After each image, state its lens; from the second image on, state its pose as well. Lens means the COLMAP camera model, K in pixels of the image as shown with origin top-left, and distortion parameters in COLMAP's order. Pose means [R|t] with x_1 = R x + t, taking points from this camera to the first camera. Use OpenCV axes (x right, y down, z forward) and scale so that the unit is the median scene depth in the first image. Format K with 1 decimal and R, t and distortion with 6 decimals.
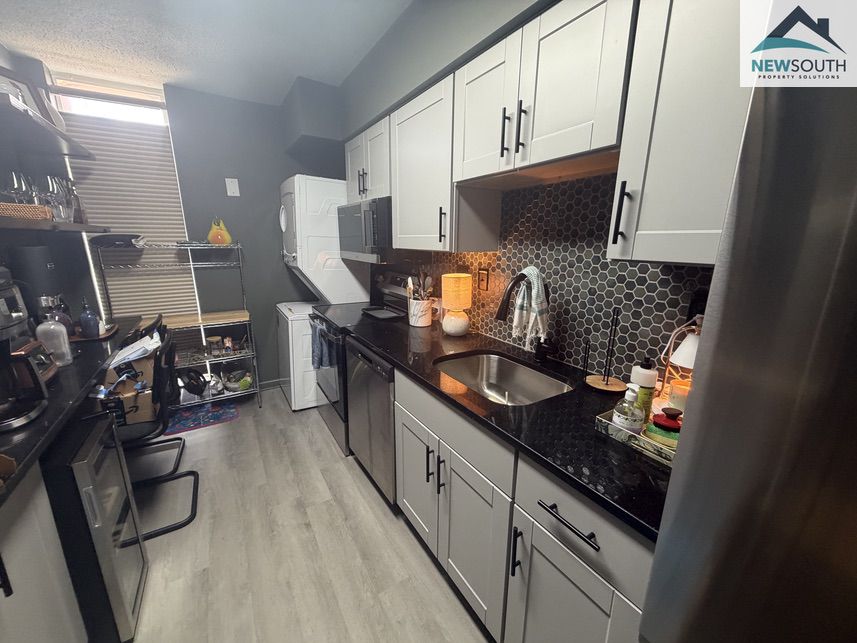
lens RADIAL K [[341.9, 0, 426.1], [0, 341.9, 322.4], [0, 0, 1]] dist [-0.002447, 0.000342]
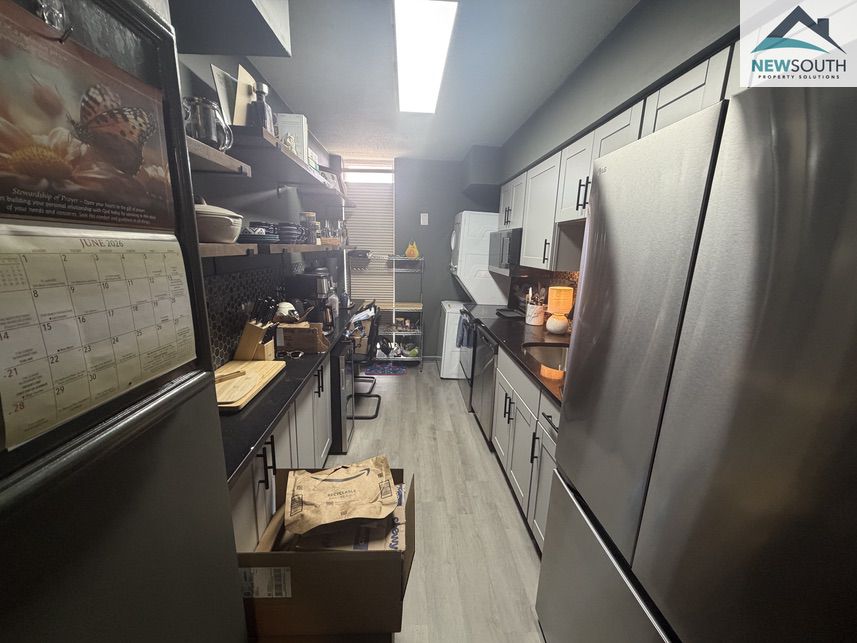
lens RADIAL K [[341.9, 0, 426.5], [0, 341.9, 323.1], [0, 0, 1]] dist [-0.002447, 0.000342]
pose [[0.878414, 0.119050, -0.462834, 0.221694], [-0.133129, 0.991096, 0.002264, 0.053730], [0.458983, 0.059627, 0.886442, -0.344492]]
